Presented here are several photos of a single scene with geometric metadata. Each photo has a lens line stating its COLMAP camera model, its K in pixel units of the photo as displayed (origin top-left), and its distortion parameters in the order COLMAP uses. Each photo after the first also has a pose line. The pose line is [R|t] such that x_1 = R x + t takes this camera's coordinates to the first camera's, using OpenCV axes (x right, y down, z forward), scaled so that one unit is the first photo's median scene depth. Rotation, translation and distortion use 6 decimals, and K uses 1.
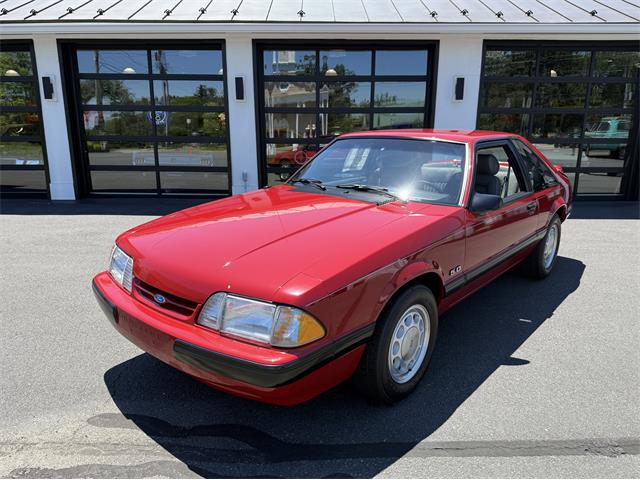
lens RADIAL K [[460.1, 0, 320.0], [0, 460.1, 240.0], [0, 0, 1]] dist [-0.001597, 0.000271]
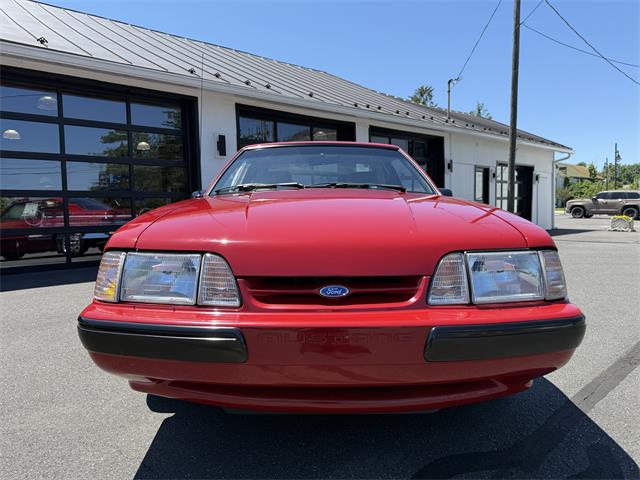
lens RADIAL K [[450.6, 0, 320.0], [0, 450.6, 240.0], [0, 0, 1]] dist [0.069688, -0.099724]
pose [[0.747901, -0.061452, 0.660960, -0.386737], [0.183347, 0.976095, -0.116712, 0.064290], [-0.637988, 0.208474, 0.741290, 0.277034]]
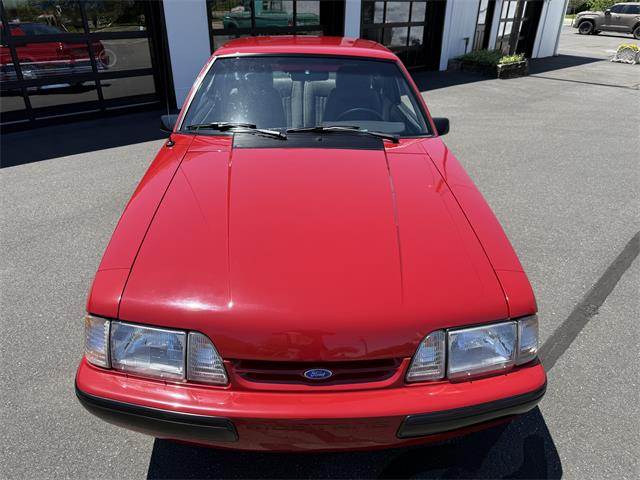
lens RADIAL K [[460.3, 0, 313.7], [0, 460.3, 244.5], [0, 0, 1]] dist [-0.006019, -0.001940]
pose [[0.731376, -0.319932, 0.602273, -0.347812], [0.160622, 0.939098, 0.303802, -0.124314], [-0.662789, -0.125455, 0.738222, 0.278397]]
